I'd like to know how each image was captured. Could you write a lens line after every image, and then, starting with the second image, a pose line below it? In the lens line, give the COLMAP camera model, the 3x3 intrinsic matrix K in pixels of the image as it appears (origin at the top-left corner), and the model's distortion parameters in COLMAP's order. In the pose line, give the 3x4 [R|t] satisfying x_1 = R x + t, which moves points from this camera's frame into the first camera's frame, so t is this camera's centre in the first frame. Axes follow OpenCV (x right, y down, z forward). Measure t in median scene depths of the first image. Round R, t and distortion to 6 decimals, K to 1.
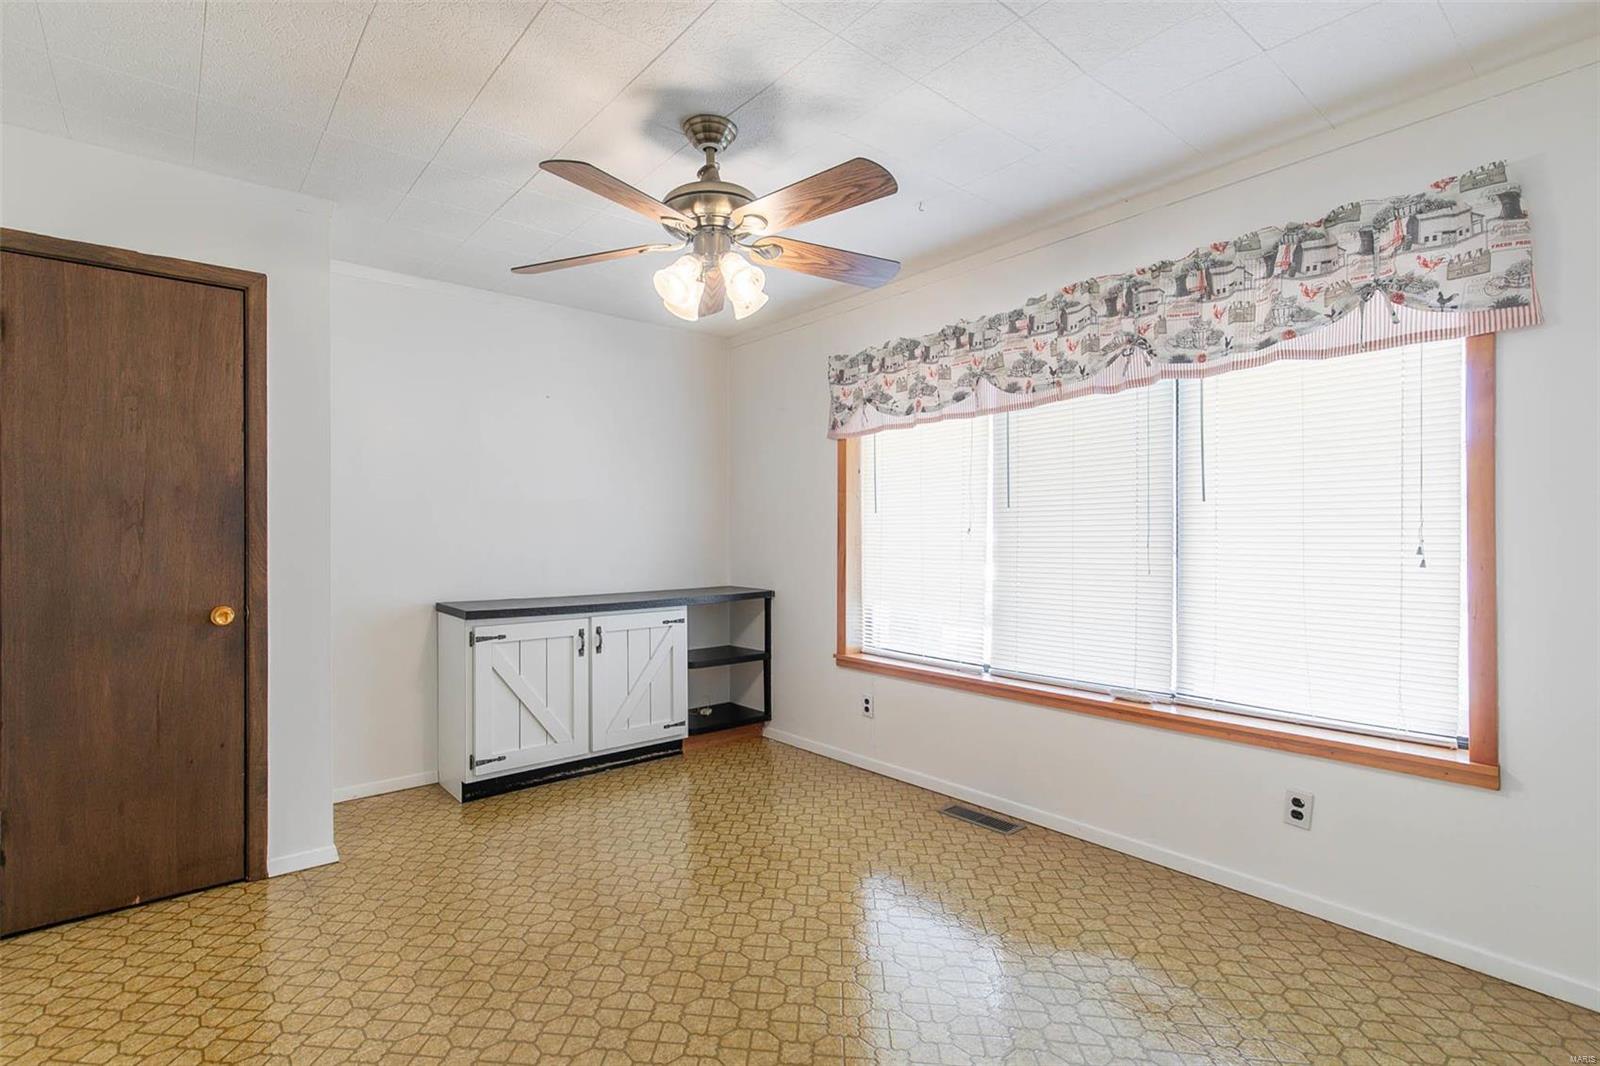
lens RADIAL K [[730.1, 0, 783.9], [0, 730.1, 542.1], [0, 0, 1]] dist [0.008384, -0.001337]
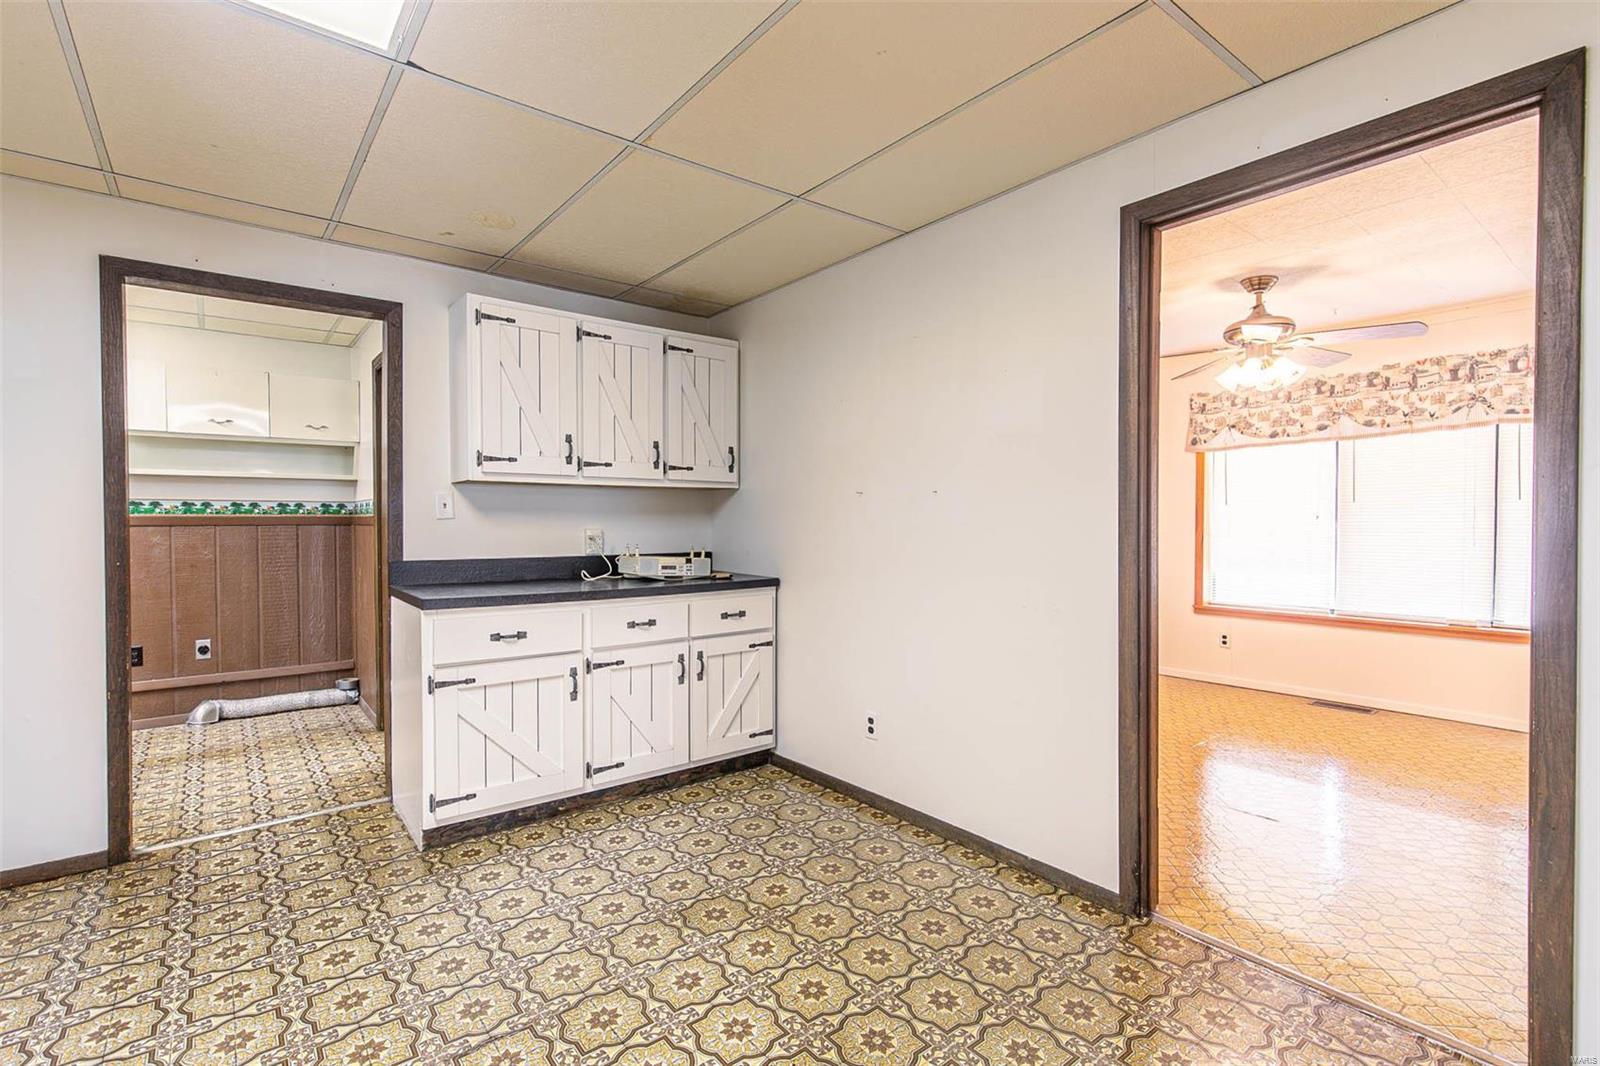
lens RADIAL K [[730.1, 0, 813.7], [0, 730.1, 533.4], [0, 0, 1]] dist [0.008384, -0.001337]
pose [[0.999993, 0.003172, -0.001952, -0.833321], [-0.003152, 0.999945, 0.010001, 0.004982], [0.001983, -0.009994, 0.999948, -0.521561]]
